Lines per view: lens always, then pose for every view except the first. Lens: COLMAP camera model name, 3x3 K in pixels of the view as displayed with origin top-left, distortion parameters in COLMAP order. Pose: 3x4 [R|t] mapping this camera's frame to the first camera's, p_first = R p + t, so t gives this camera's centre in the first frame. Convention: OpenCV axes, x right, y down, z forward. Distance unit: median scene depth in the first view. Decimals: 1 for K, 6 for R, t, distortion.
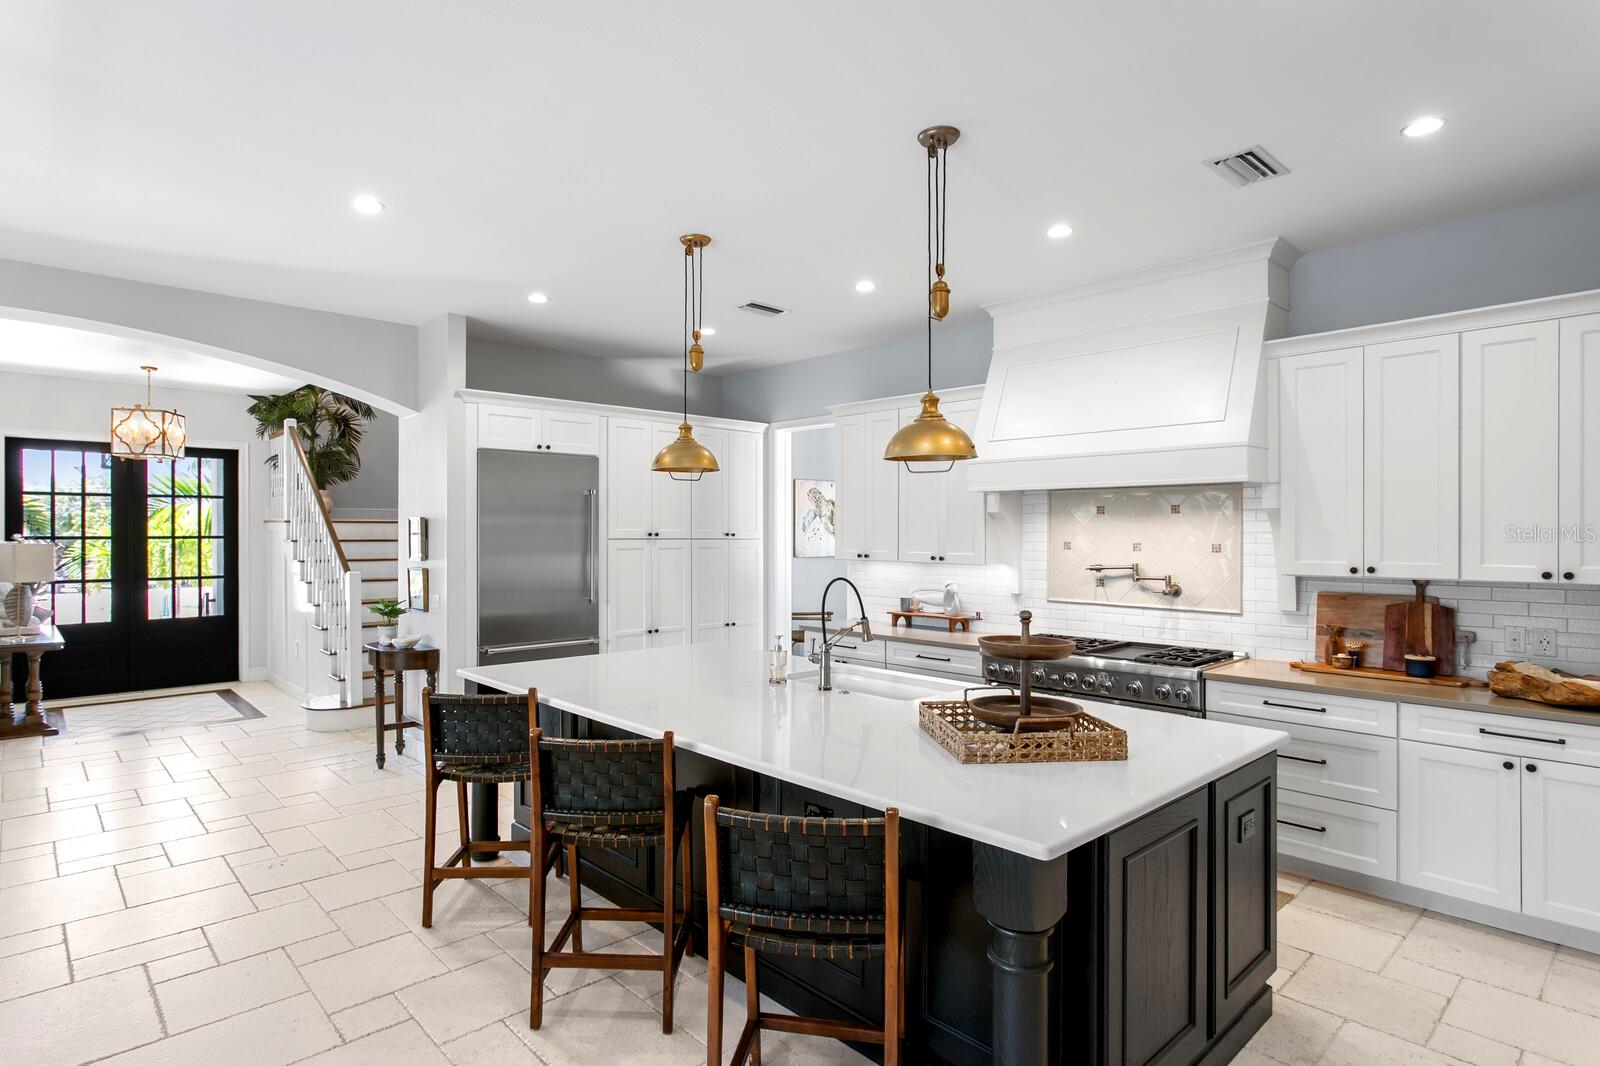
lens RADIAL K [[836.5, 0, 770.8], [0, 836.5, 532.9], [0, 0, 1]] dist [-0.003423, 0.001786]
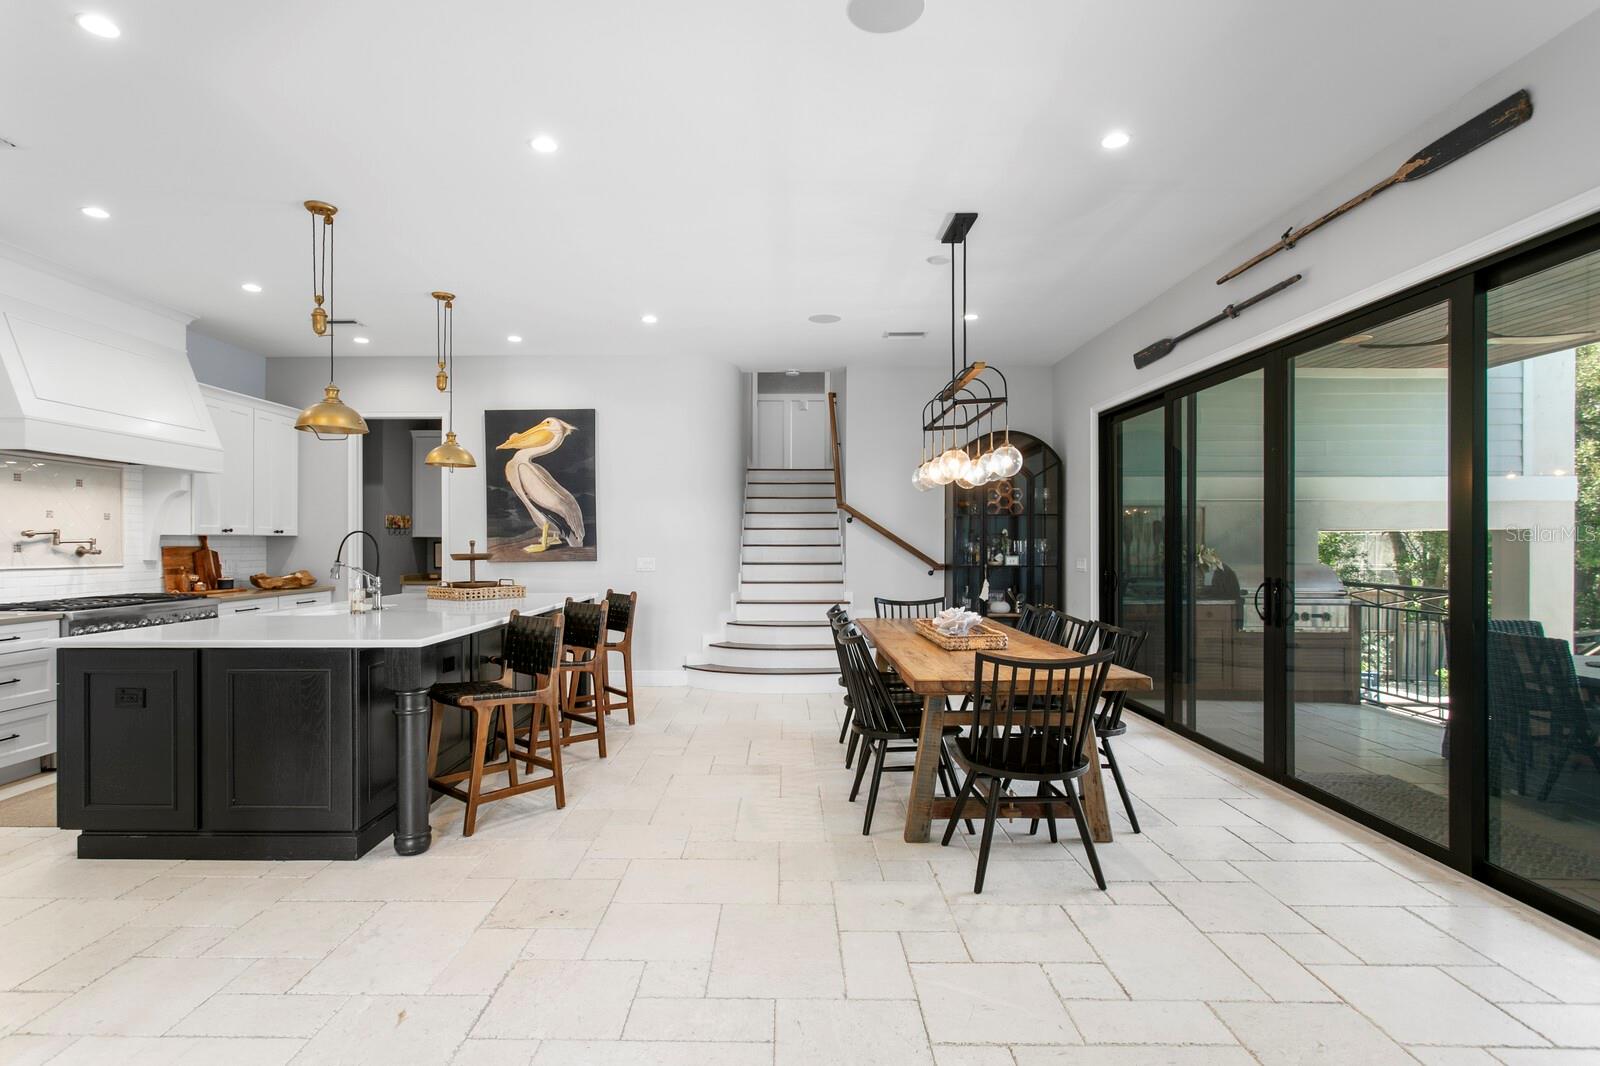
lens RADIAL K [[808.7, 0, 770.6], [0, 808.7, 540.6], [0, 0, 1]] dist [-0.002179, 0.001632]
pose [[-0.726859, 0.002313, 0.686783, -0.912315], [0.000034, 0.999994, -0.003332, 0.051214], [-0.686787, -0.002398, -0.726855, 1.037838]]
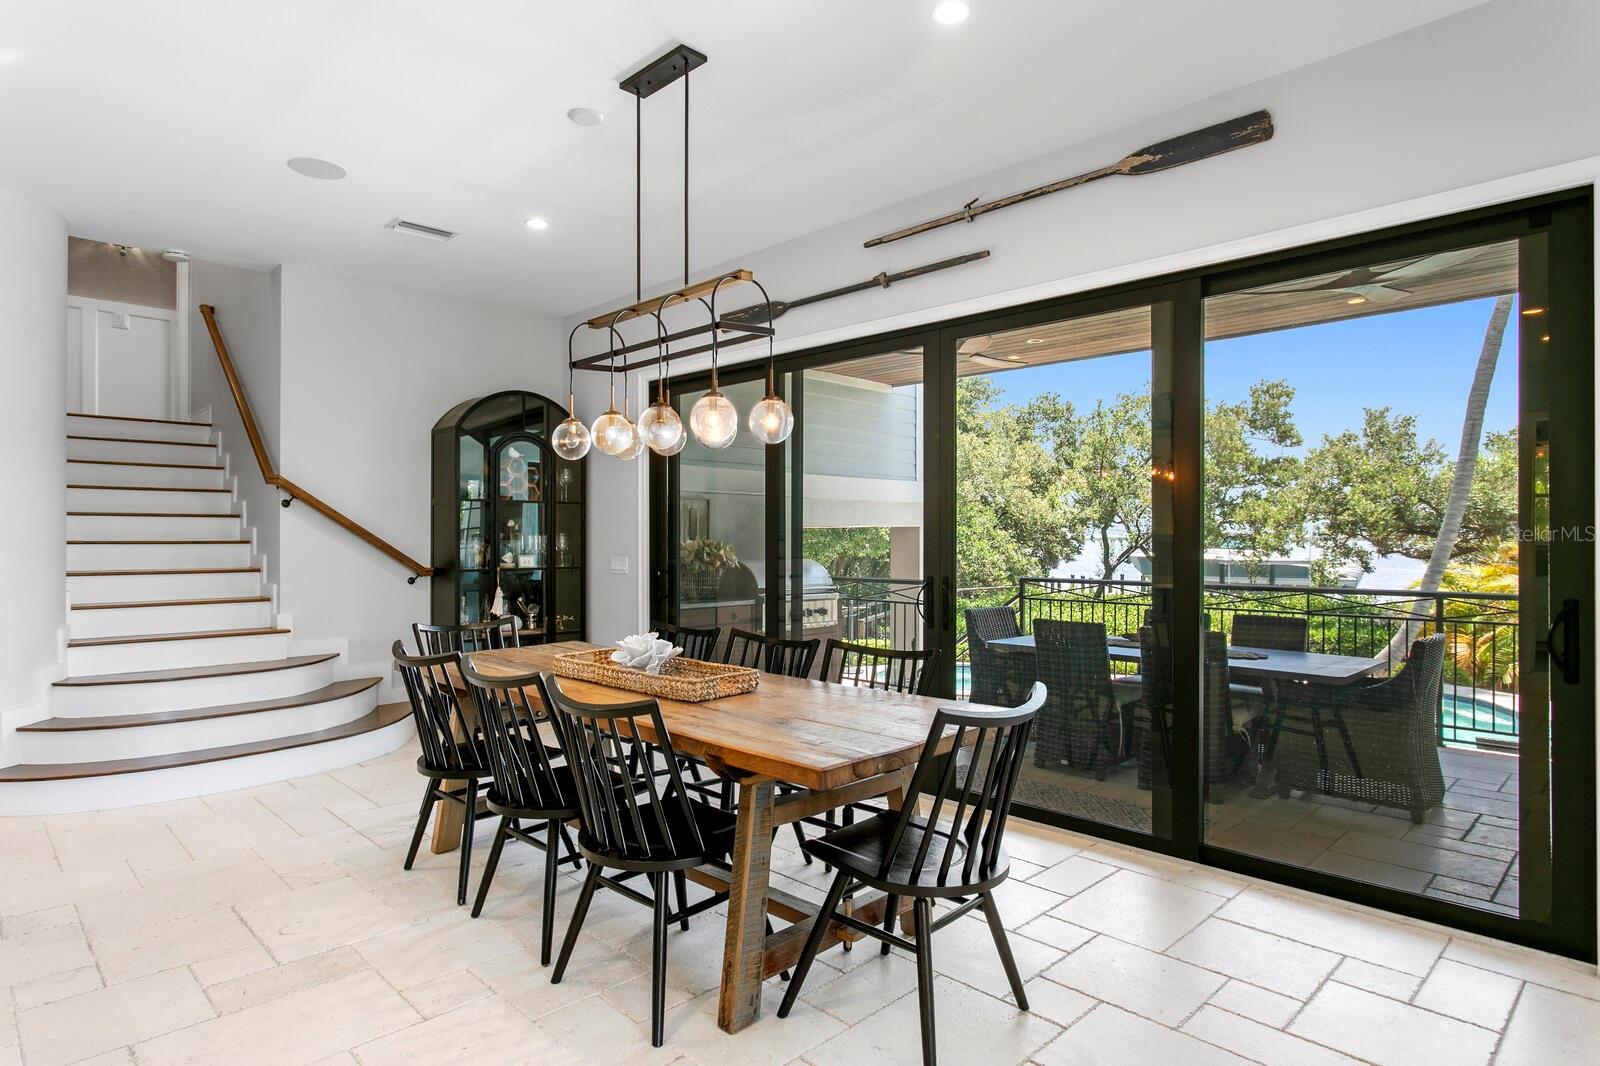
lens RADIAL K [[889.0, 0, 770.7], [0, 889.0, 534.8], [0, 0, 1]] dist [-0.008142, -0.000714]
pose [[-0.999799, 0.000207, -0.020050, -0.549345], [0.000292, 0.999991, -0.004207, 0.051255], [0.020049, -0.004212, -0.999790, 0.919870]]
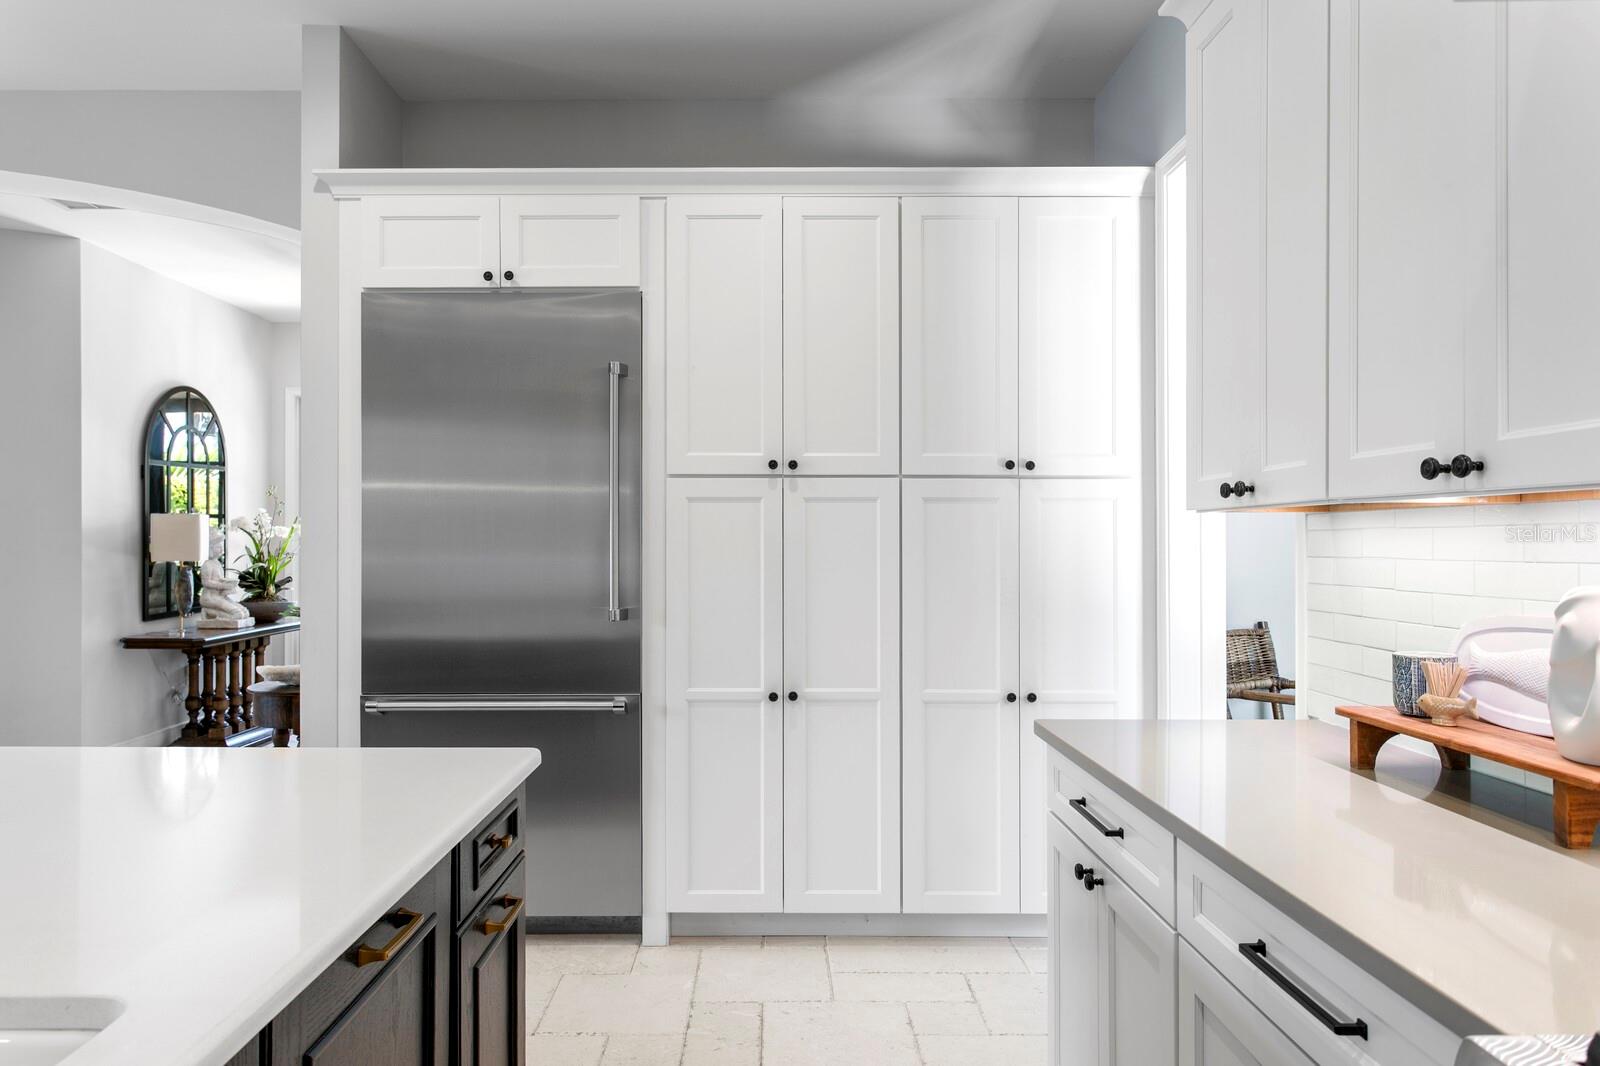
lens RADIAL K [[1081.9, 0, 771.7], [0, 1081.9, 539.2], [0, 0, 1]] dist [-0.002914, -0.000864]
pose [[0.735717, -0.004046, -0.677277, 0.268739], [0.001244, 0.999989, -0.004624, 0.050531], [0.677288, 0.002559, 0.735714, 0.730509]]
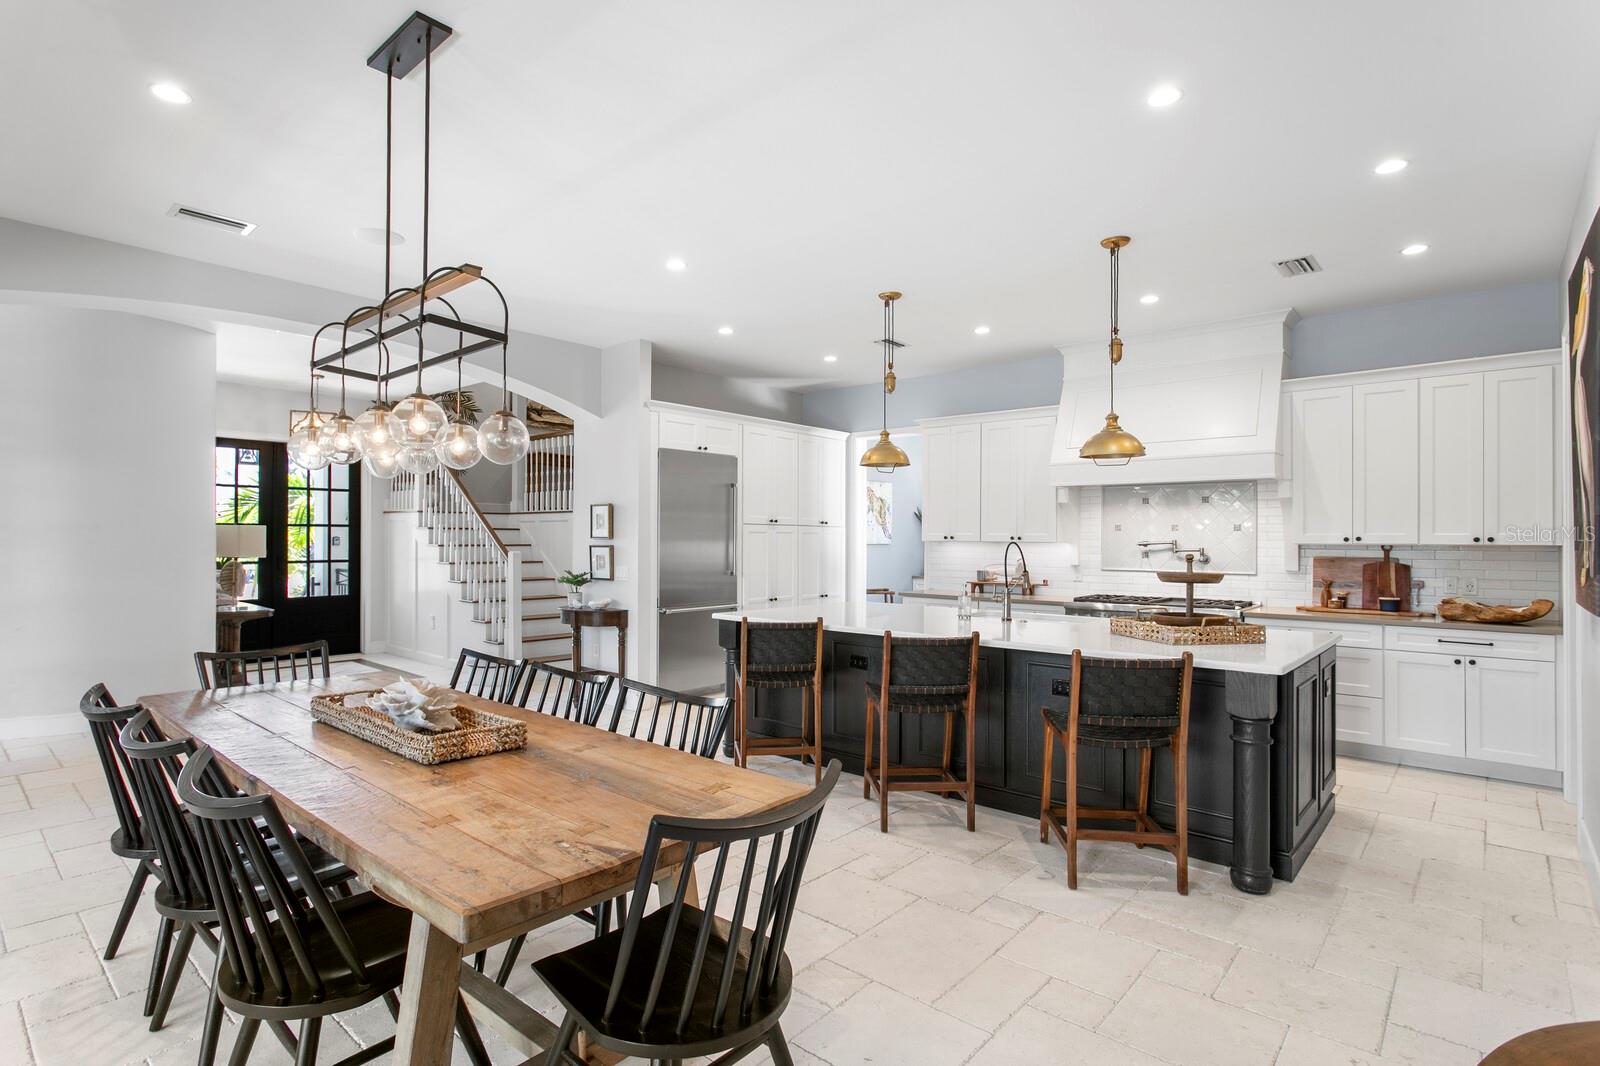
lens RADIAL K [[793.2, 0, 773.0], [0, 793.2, 534.7], [0, 0, 1]] dist [-0.013282, 0.010704]
pose [[0.995223, 0.004168, 0.097540, -0.310596], [-0.003685, 0.999980, -0.005140, 0.034184], [-0.097559, 0.004756, 0.995218, -0.197026]]
